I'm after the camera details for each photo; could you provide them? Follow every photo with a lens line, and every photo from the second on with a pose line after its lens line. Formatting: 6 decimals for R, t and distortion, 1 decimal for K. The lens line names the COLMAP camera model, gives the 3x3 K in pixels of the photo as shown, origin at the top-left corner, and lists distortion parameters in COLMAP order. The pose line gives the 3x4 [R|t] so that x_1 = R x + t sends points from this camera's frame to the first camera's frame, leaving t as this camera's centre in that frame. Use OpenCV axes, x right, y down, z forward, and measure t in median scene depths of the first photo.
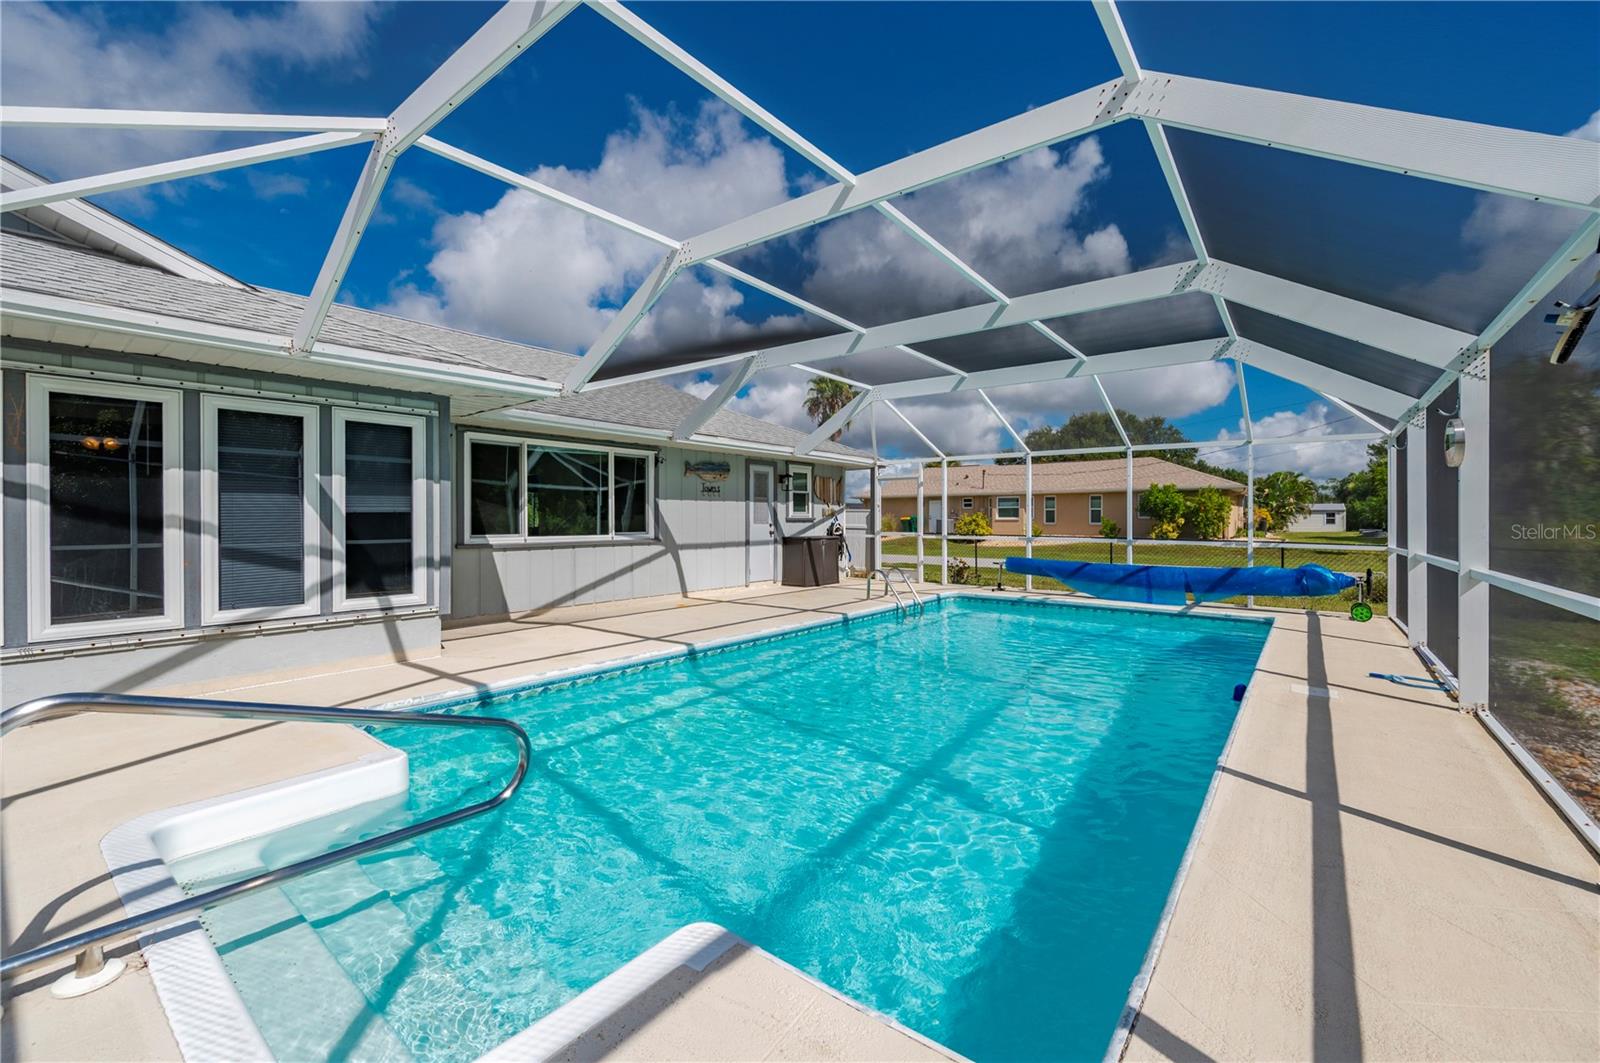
lens RADIAL K [[637.9, 0, 804.5], [0, 637.9, 521.4], [0, 0, 1]] dist [-0.000693, 0.000263]
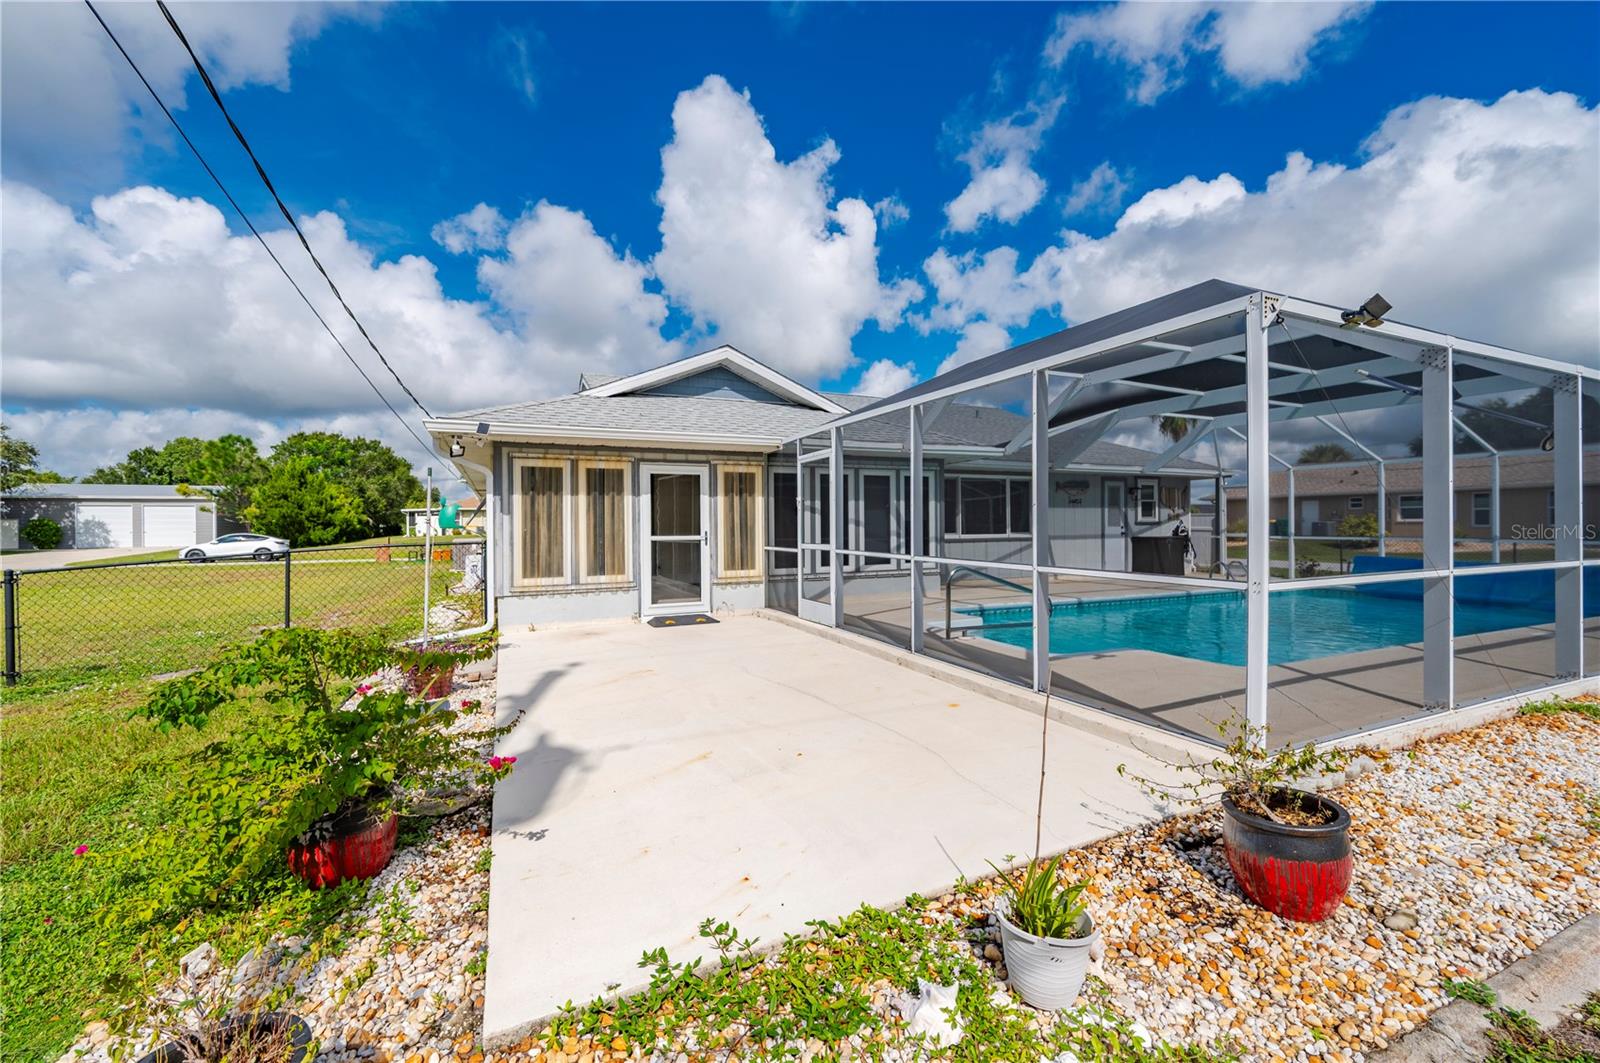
lens RADIAL K [[648.3, 0, 792.5], [0, 648.3, 528.4], [0, 0, 1]] dist [-0.001345, -0.000082]
pose [[0.883299, -0.005502, -0.468778, -0.025214], [0.005897, 0.999982, -0.000625, 0.004447], [0.468774, -0.002212, 0.883316, -0.418108]]
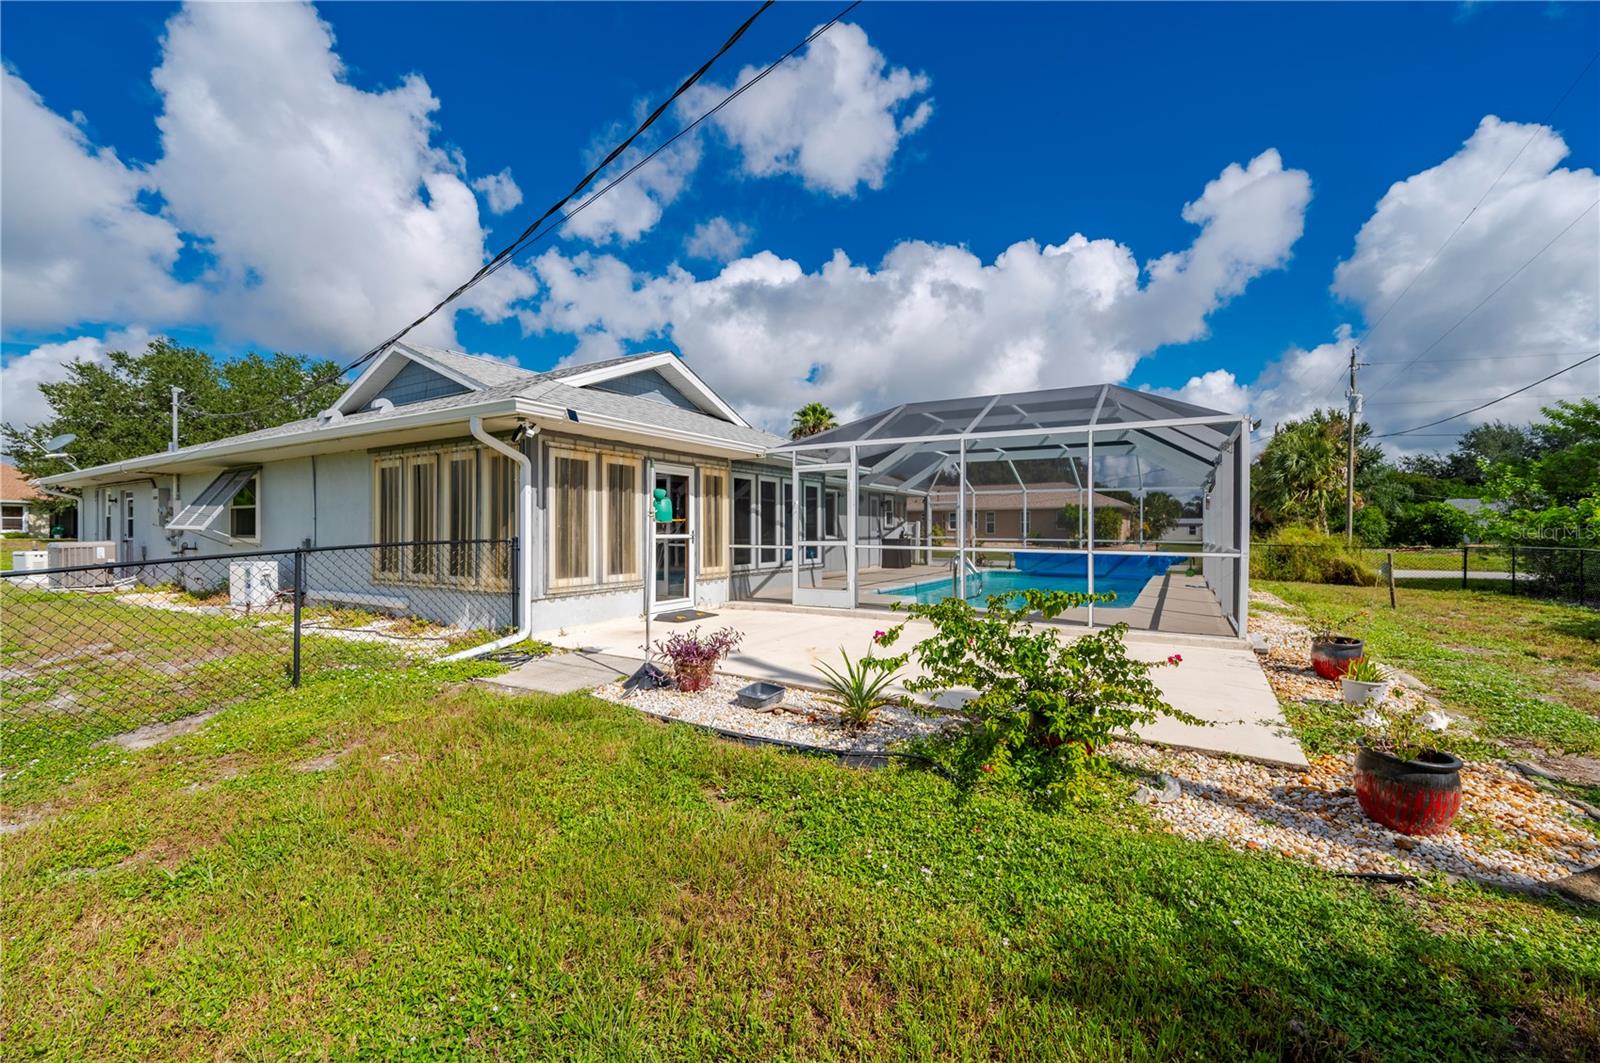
lens RADIAL K [[640.3, 0, 796.9], [0, 640.3, 534.5], [0, 0, 1]] dist [-0.039446, 0.000044]
pose [[0.992207, 0.002460, 0.124578, -0.430468], [-0.002834, 0.999992, 0.002827, 0.009286], [-0.124570, -0.003158, 0.992206, -0.584617]]
